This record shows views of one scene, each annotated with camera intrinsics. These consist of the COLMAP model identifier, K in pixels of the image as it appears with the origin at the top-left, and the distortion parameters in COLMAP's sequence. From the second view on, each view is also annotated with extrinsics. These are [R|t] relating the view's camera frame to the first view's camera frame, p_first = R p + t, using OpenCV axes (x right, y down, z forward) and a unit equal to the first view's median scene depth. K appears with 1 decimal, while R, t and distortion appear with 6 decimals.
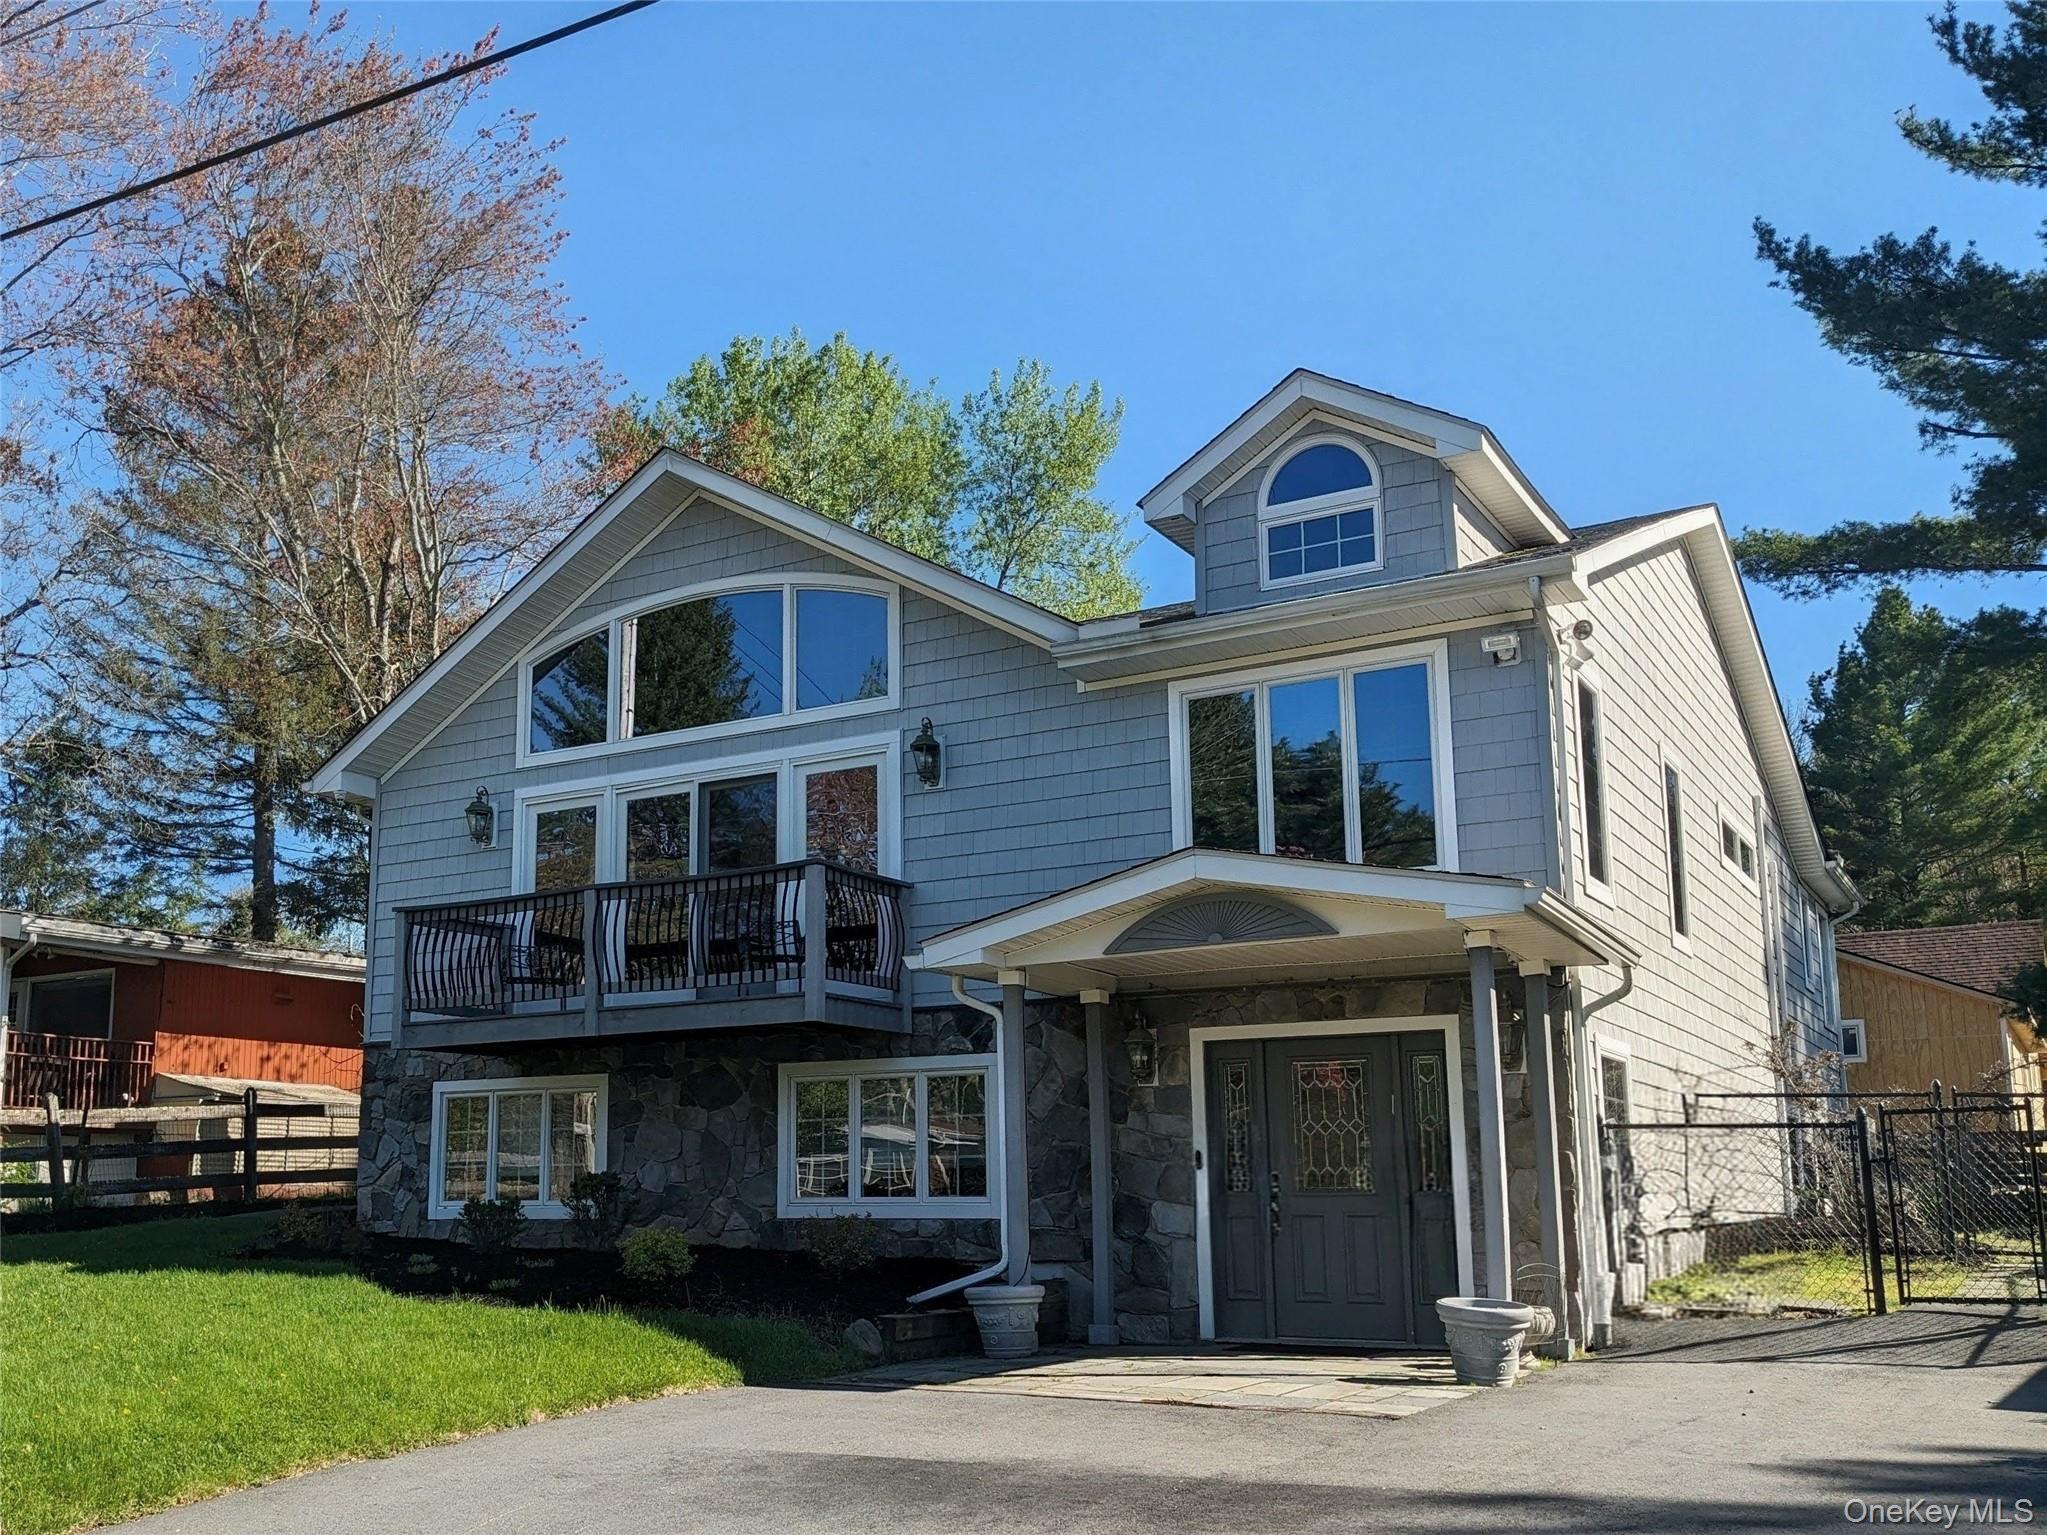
lens RADIAL K [[2008.3, 0, 826.2], [0, 2008.3, 855.1], [0, 0, 1]] dist [0.004737, 0.000000]
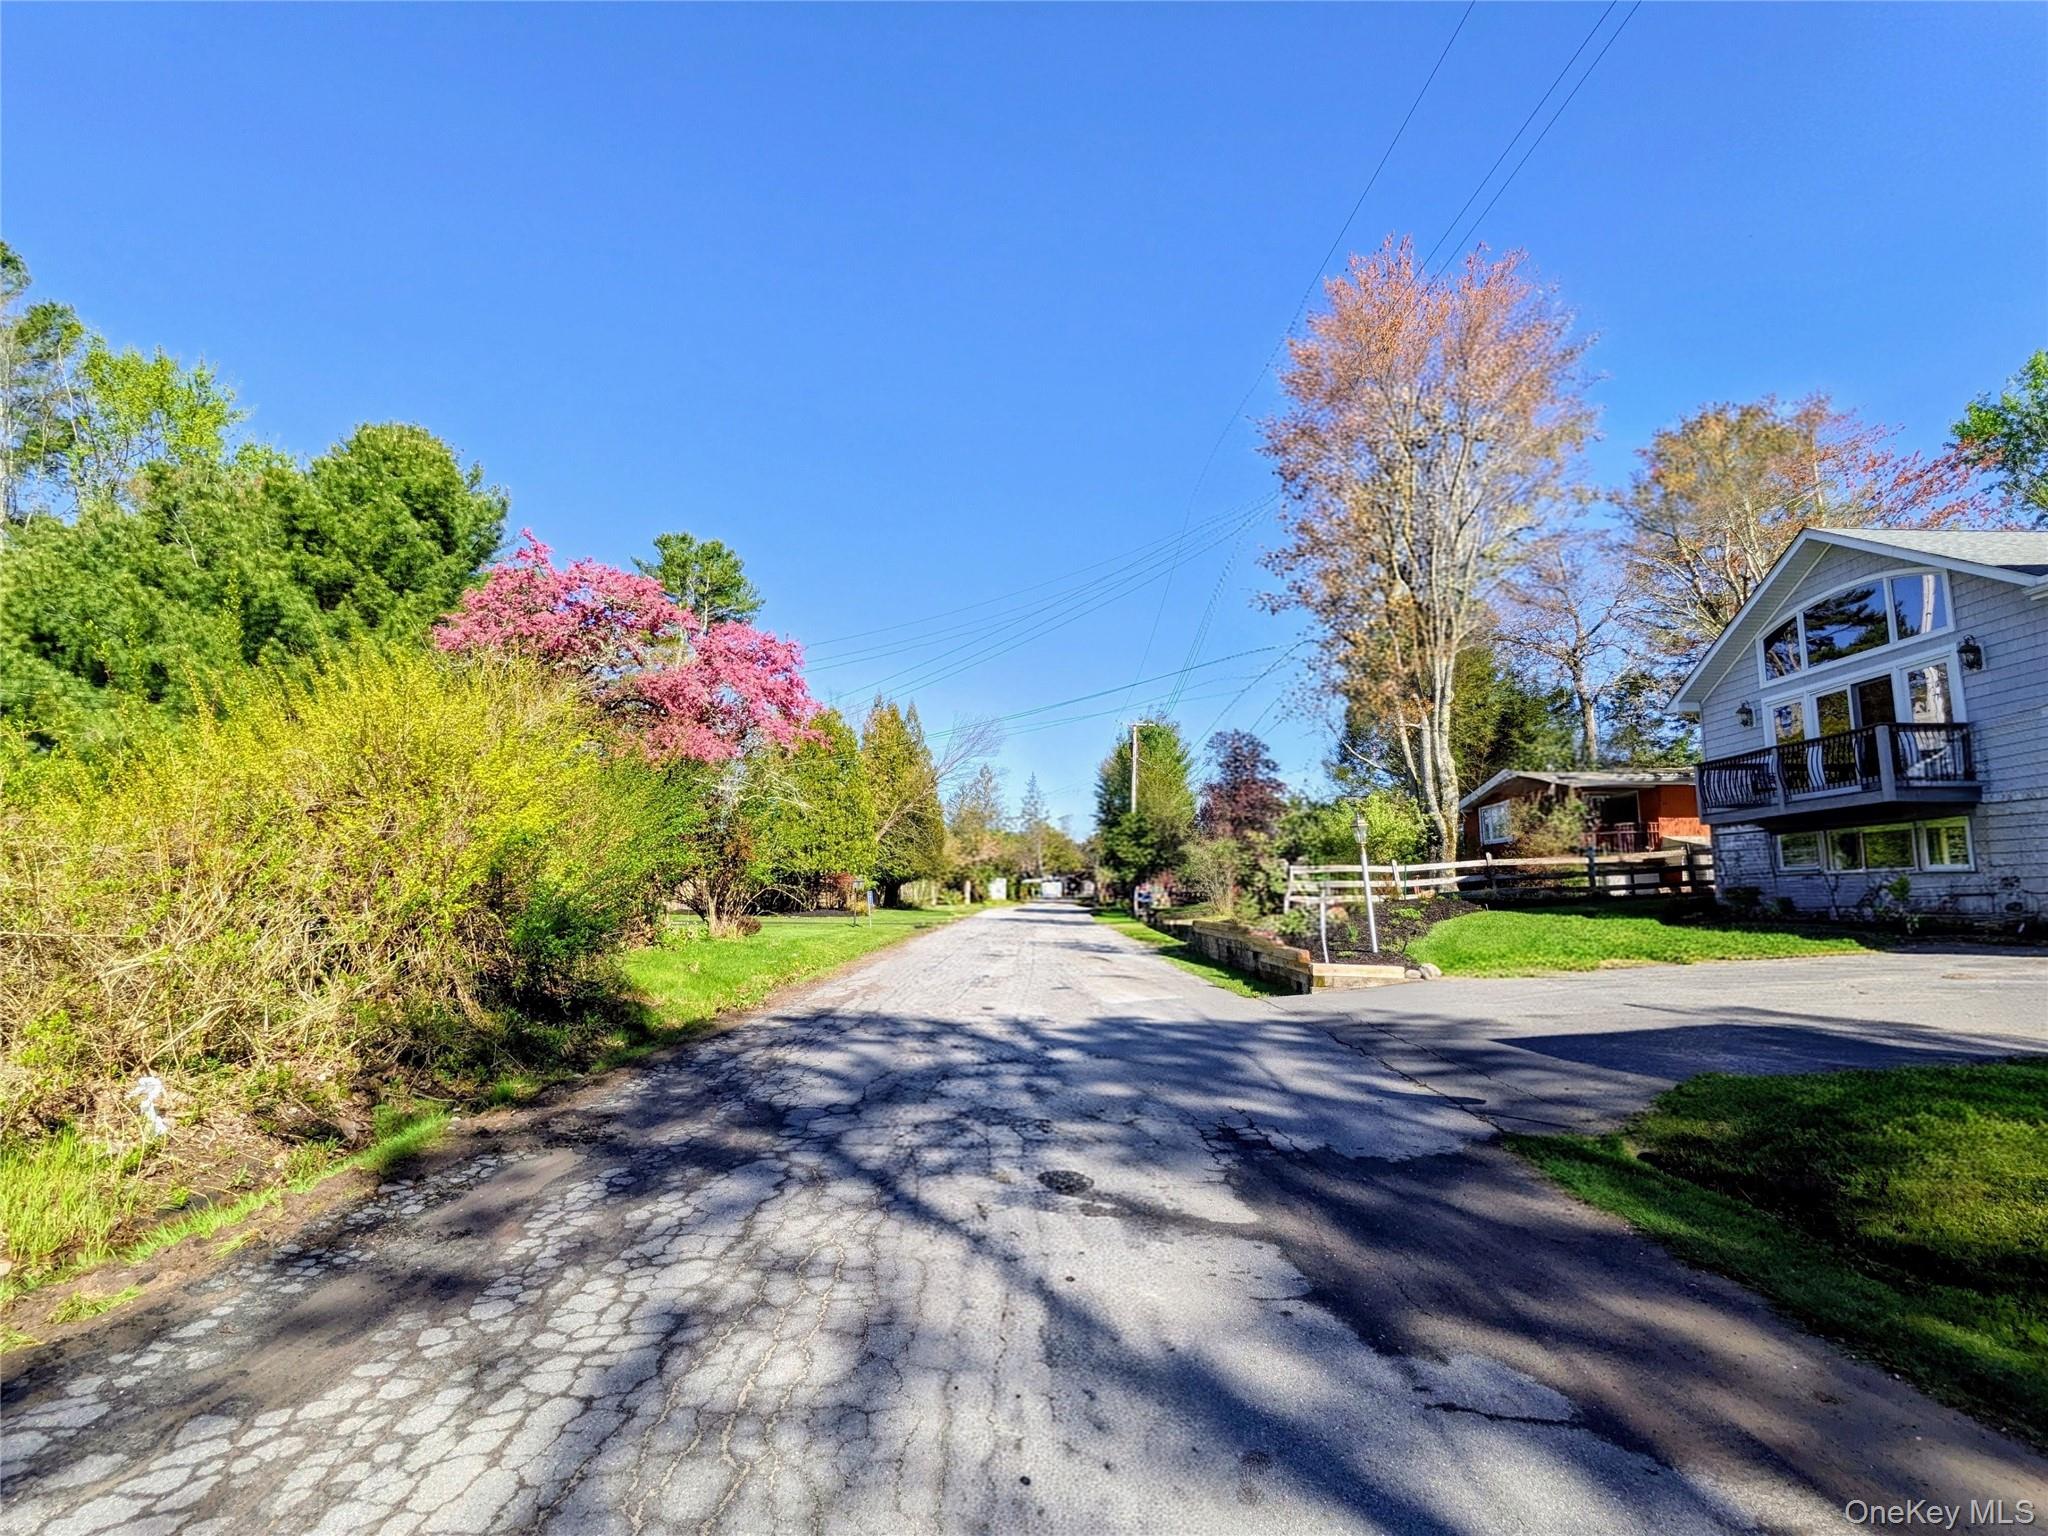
lens RADIAL K [[982.3, 0, 1035.6], [0, 982.3, 772.2], [0, 0, 1]] dist [-0.000351, 0.001170]
pose [[0.546028, -0.115935, -0.829706, 0.297537], [0.149561, 0.987958, -0.039621, -0.031337], [0.824308, -0.102458, 0.556793, -0.243524]]
